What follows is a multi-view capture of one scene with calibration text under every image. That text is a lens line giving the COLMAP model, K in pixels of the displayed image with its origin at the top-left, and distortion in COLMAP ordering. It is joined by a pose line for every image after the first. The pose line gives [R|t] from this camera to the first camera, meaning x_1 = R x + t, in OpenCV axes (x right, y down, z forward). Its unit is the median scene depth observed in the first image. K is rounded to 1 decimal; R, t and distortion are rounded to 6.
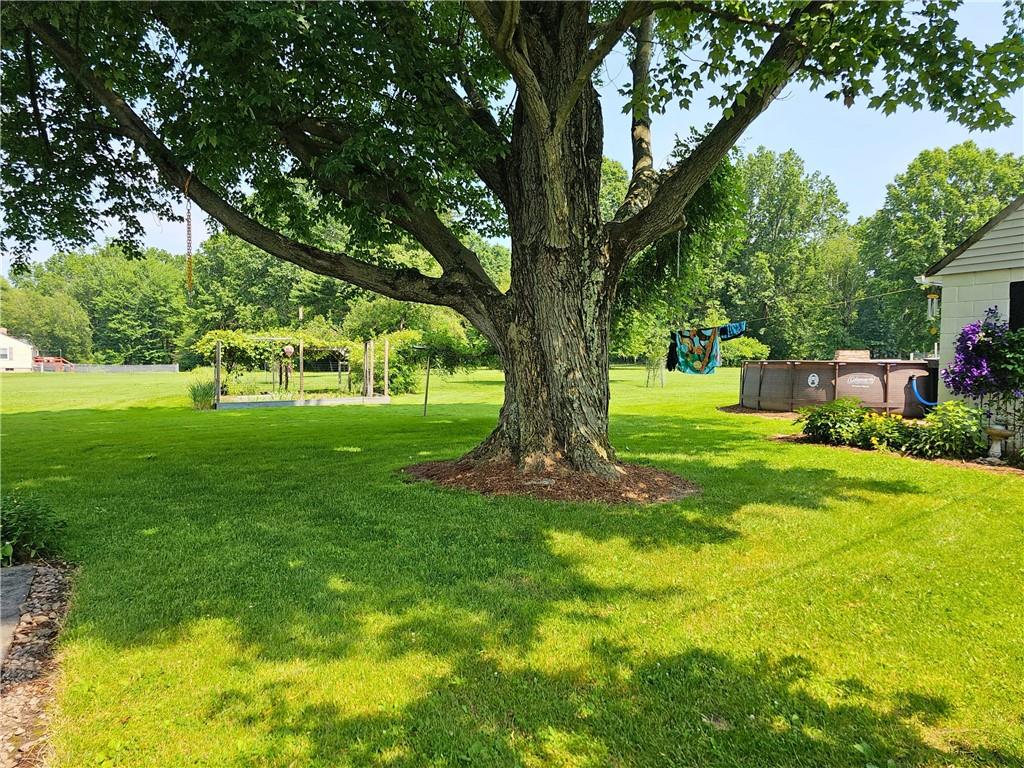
lens RADIAL K [[677.0, 0, 512.0], [0, 677.0, 384.0], [0, 0, 1]] dist [0.059381, -0.048111]
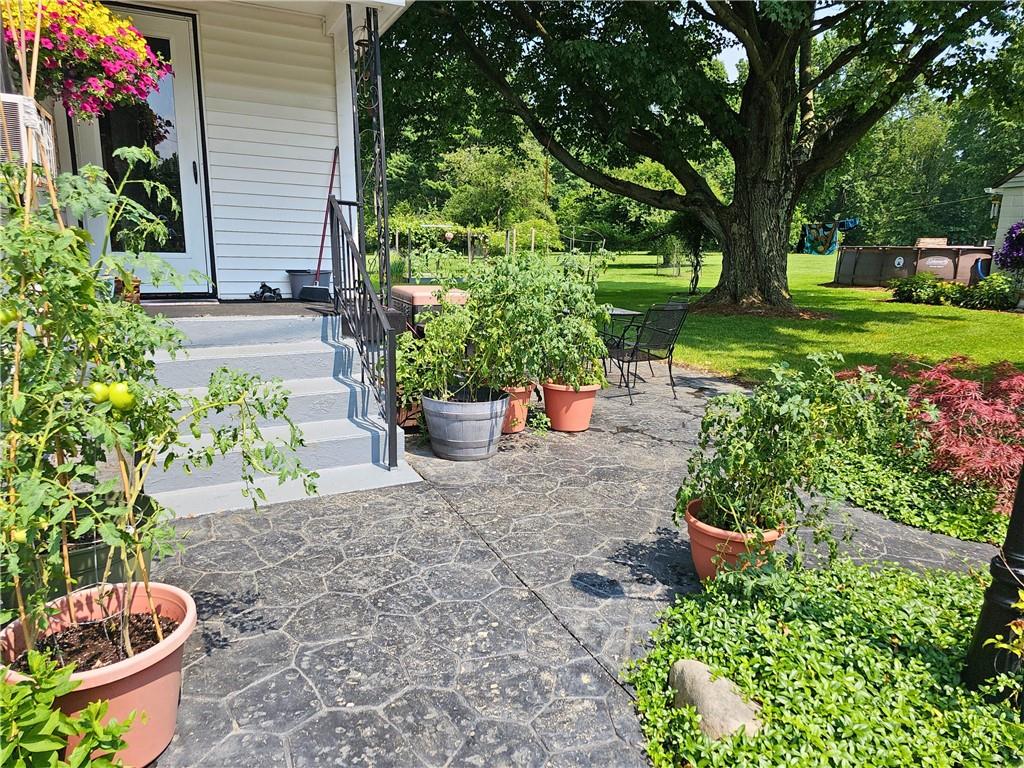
lens RADIAL K [[677.0, 0, 512.0], [0, 677.0, 384.0], [0, 0, 1]] dist [0.059381, -0.048111]
pose [[0.997231, 0.022744, -0.070800, -0.228727], [-0.010752, 0.986173, 0.165368, 0.017815], [0.073582, -0.164149, 0.983687, -0.441409]]
